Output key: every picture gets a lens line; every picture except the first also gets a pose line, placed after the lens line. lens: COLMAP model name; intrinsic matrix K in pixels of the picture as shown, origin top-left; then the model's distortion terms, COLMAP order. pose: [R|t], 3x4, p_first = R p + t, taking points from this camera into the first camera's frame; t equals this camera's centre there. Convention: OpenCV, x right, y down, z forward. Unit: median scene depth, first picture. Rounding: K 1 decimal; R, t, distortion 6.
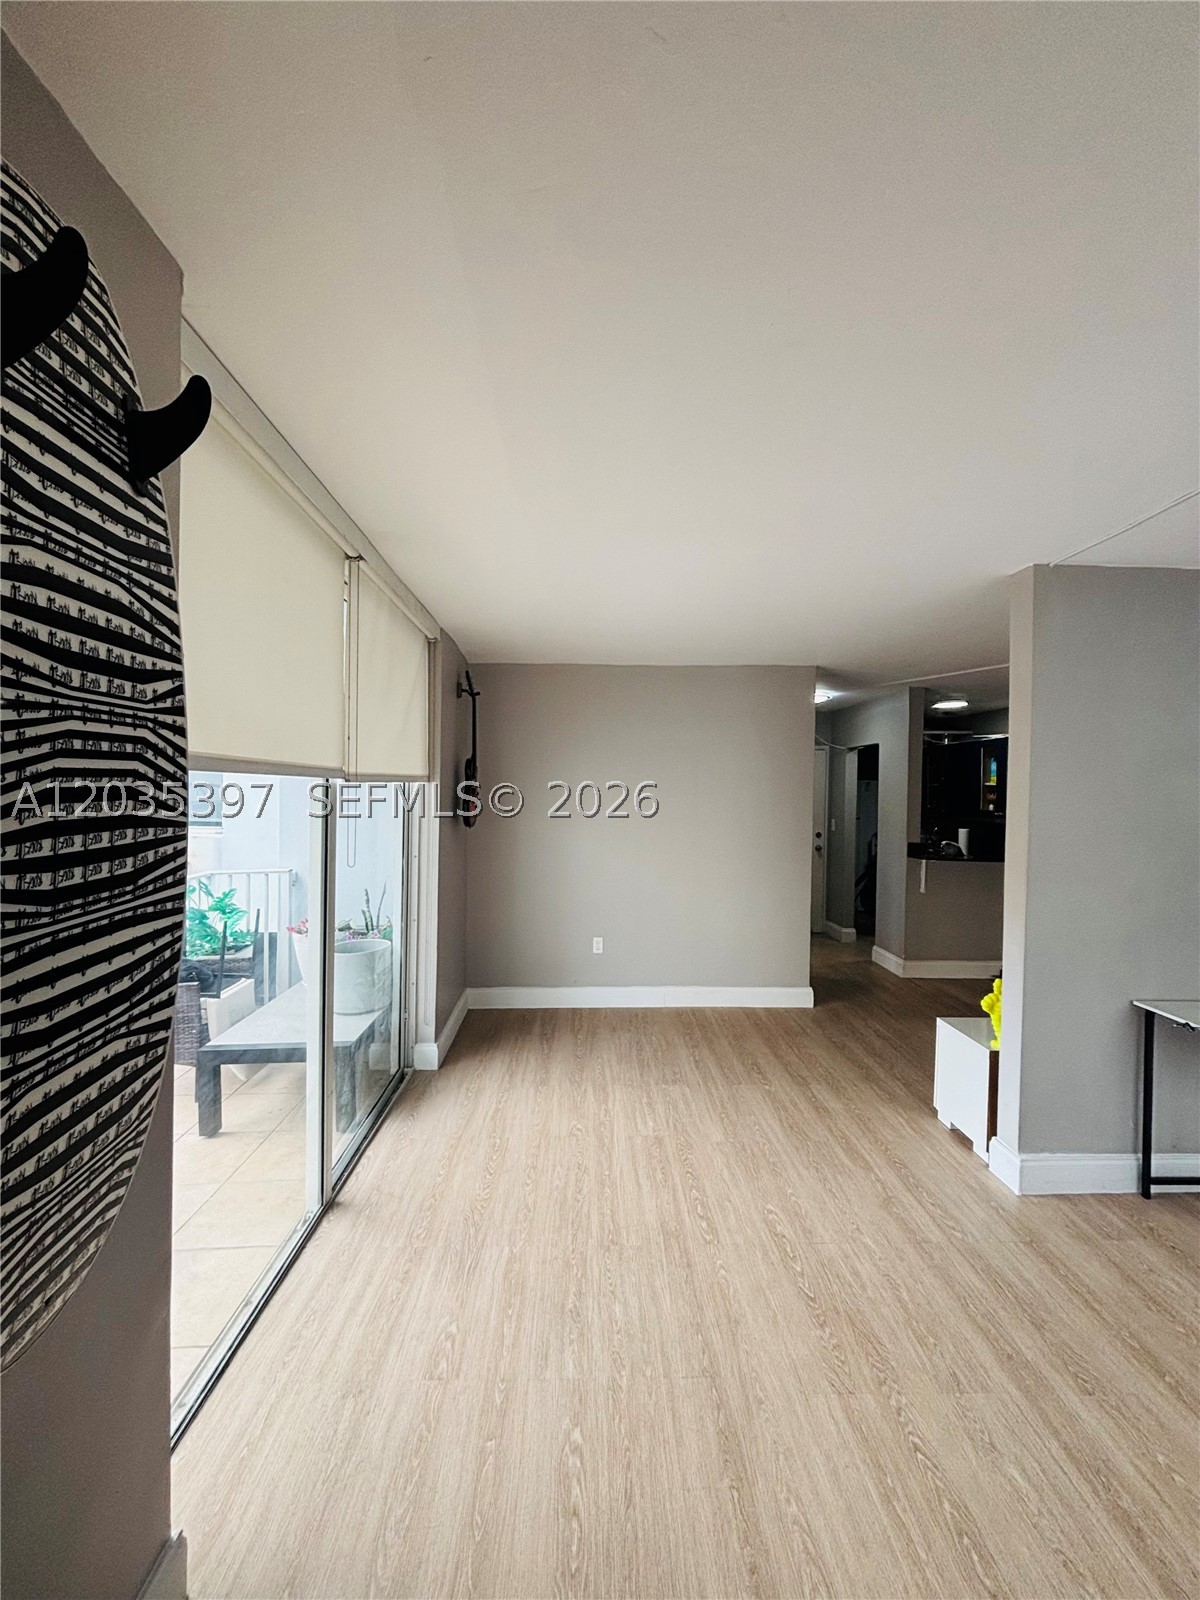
lens RADIAL K [[648.5, 0, 600.0], [0, 648.5, 800.0], [0, 0, 1]] dist [0.000342, 0.000720]
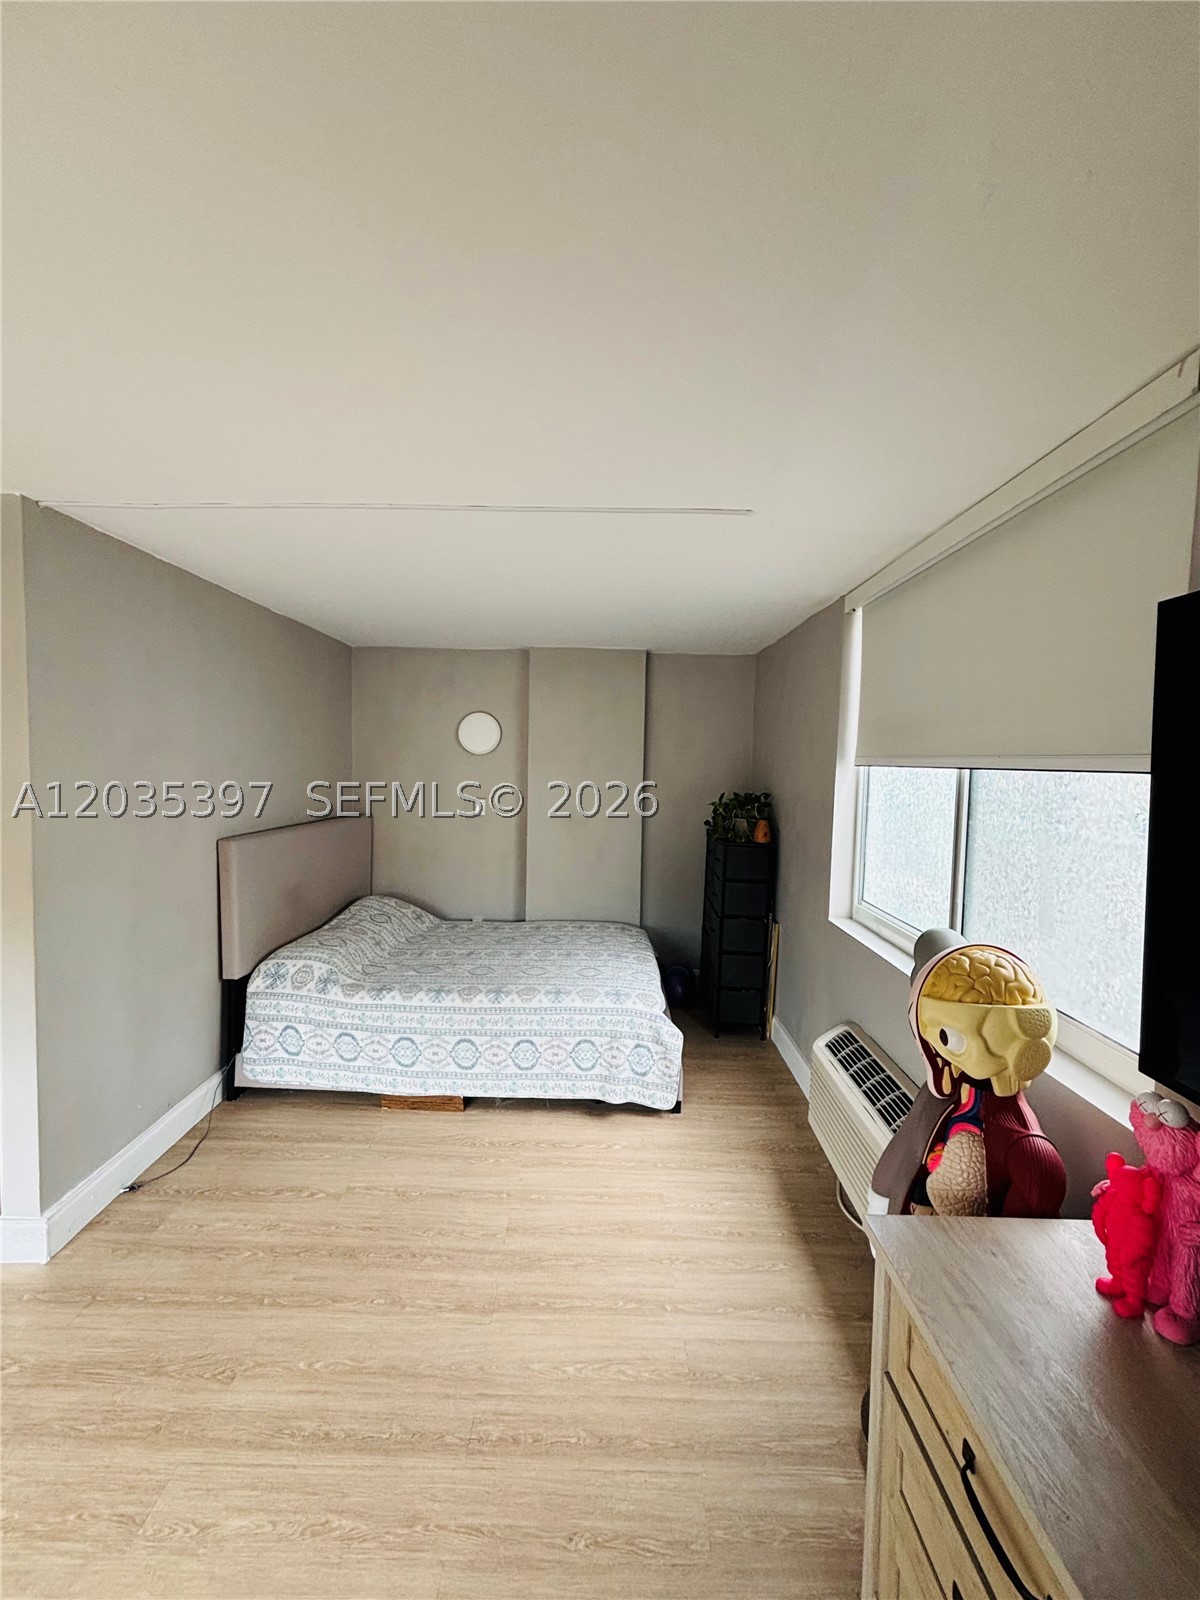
lens RADIAL K [[648.5, 0, 600.0], [0, 648.5, 800.0], [0, 0, 1]] dist [0.000342, 0.000720]
pose [[0.037071, -0.071855, 0.996726, -0.112865], [-0.006569, 0.997372, 0.072146, -0.048581], [-0.999291, -0.009222, 0.036502, 0.233039]]
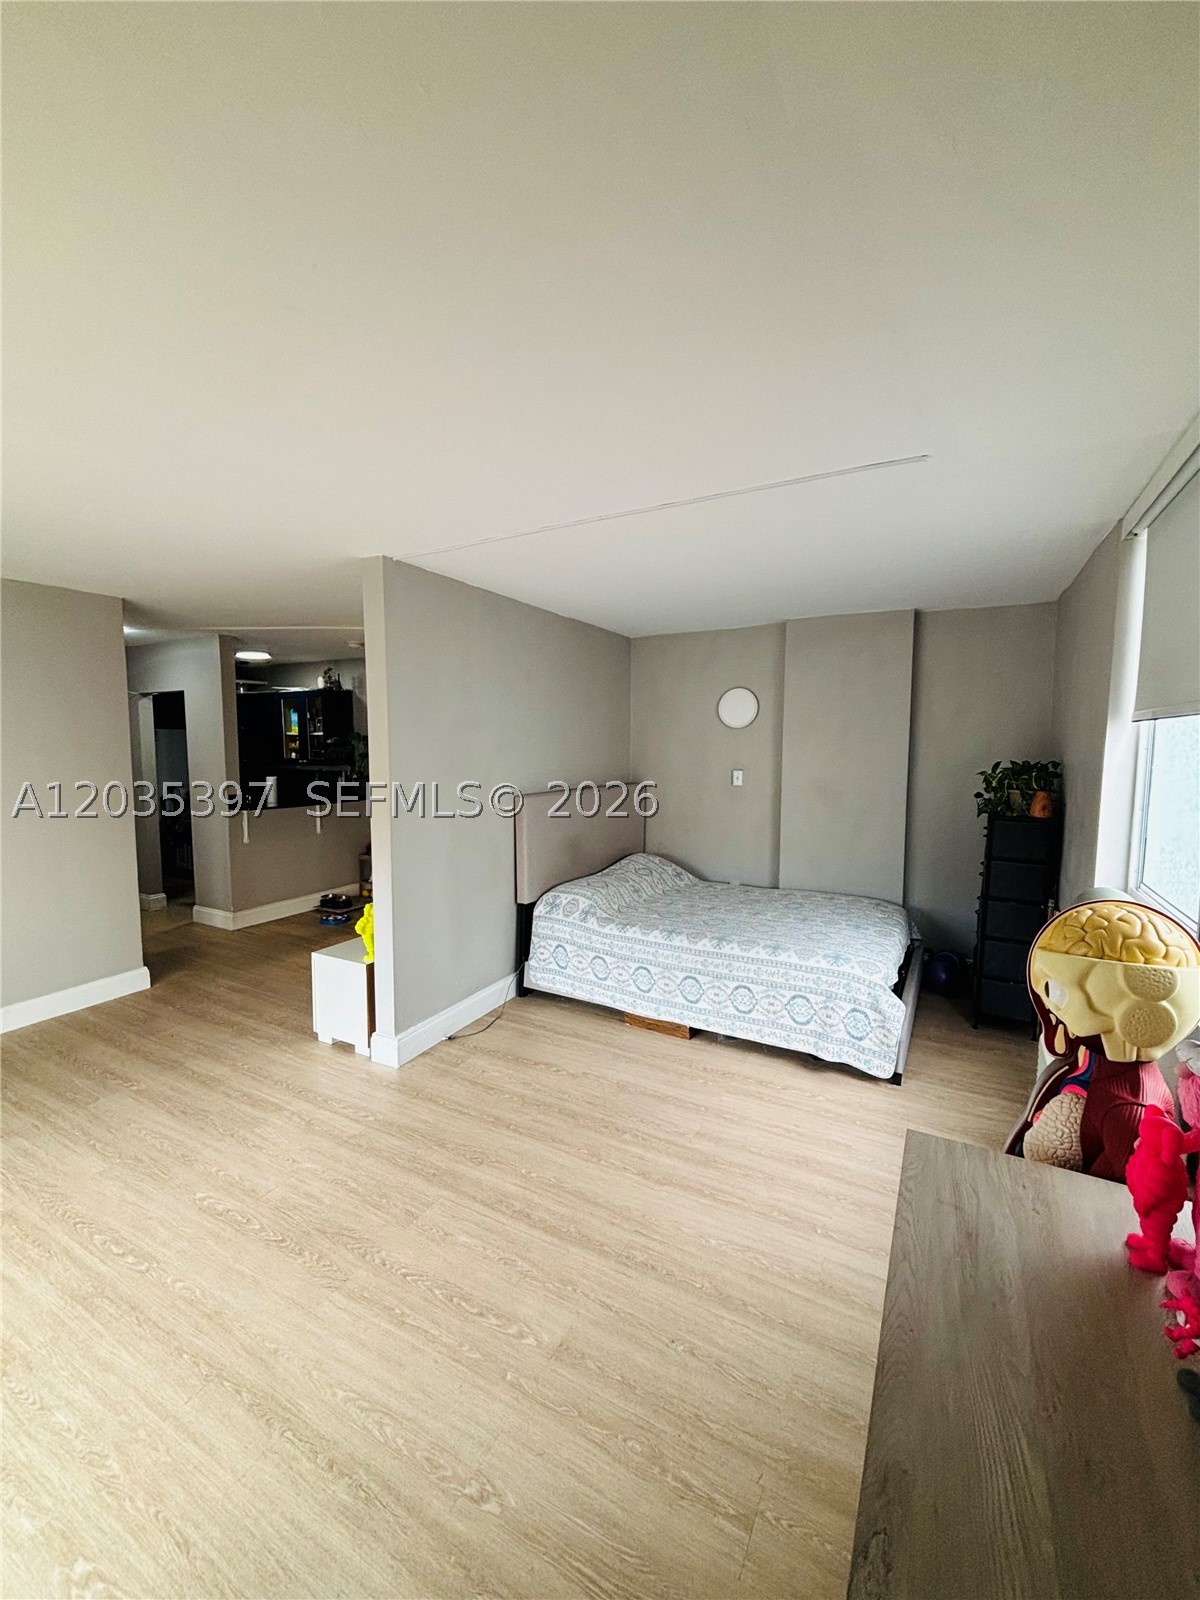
lens RADIAL K [[648.5, 0, 600.0], [0, 648.5, 800.0], [0, 0, 1]] dist [0.000342, 0.000720]
pose [[0.503566, -0.090365, 0.859218, -0.176462], [0.016688, 0.995347, 0.094901, -0.020684], [-0.863796, -0.033450, 0.502731, 0.037477]]
